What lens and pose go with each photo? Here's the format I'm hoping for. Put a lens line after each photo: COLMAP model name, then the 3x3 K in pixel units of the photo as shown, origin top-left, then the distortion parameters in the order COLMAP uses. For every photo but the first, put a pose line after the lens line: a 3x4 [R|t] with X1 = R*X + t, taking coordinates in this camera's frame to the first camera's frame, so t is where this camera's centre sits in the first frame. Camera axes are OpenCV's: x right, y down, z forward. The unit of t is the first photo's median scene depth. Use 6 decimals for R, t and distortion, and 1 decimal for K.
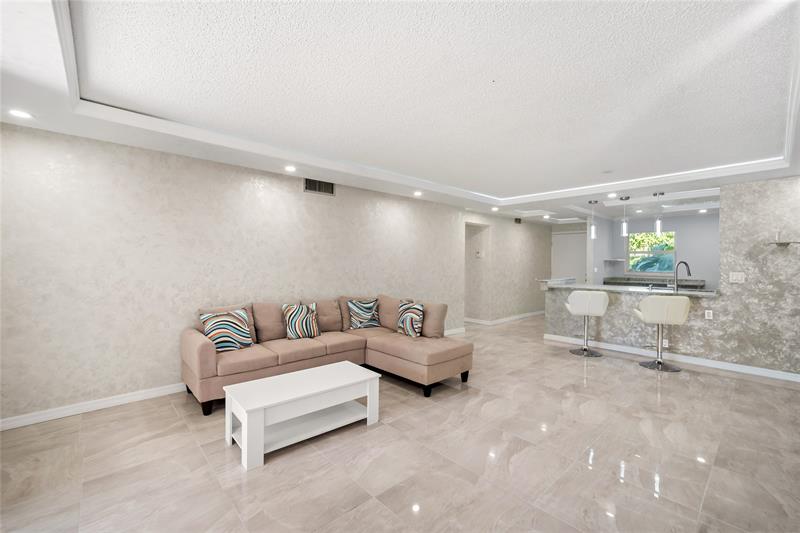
lens RADIAL K [[334.9, 0, 390.5], [0, 334.9, 264.5], [0, 0, 1]] dist [-0.020166, 0.001542]
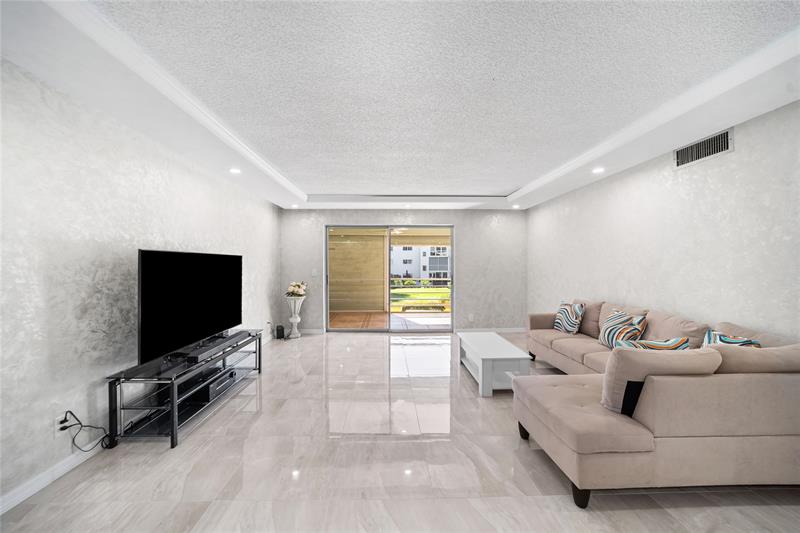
lens RADIAL K [[292.2, 0, 395.7], [0, 292.2, 265.2], [0, 0, 1]] dist [-0.010934, 0.000877]
pose [[-0.637186, -0.003537, -0.770702, 0.739650], [-0.005631, 0.999984, 0.000066, -0.001150], [0.770690, 0.004382, -0.637195, 1.081802]]
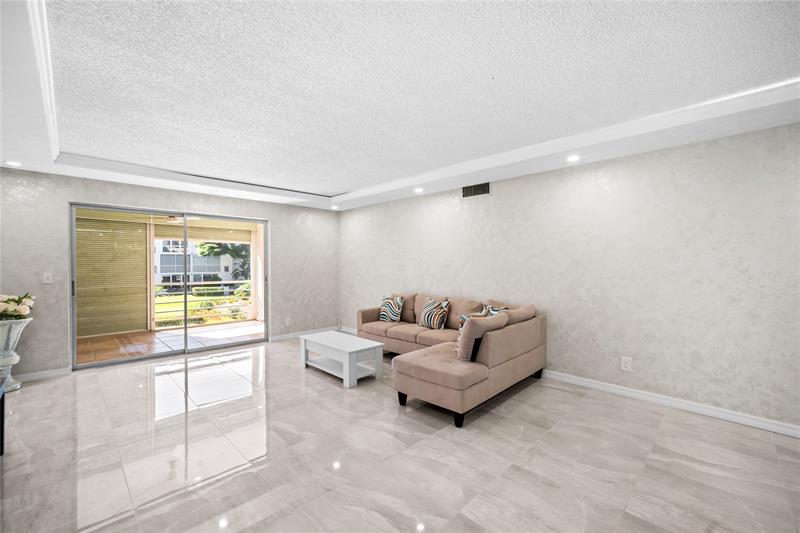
lens RADIAL K [[334.9, 0, 400.9], [0, 334.9, 271.5], [0, 0, 1]] dist [-0.020166, 0.001542]
pose [[0.075117, 0.016002, -0.997046, 0.954882], [-0.003146, 0.999870, 0.015811, 0.000158], [0.997170, 0.001949, 0.075158, 0.834560]]
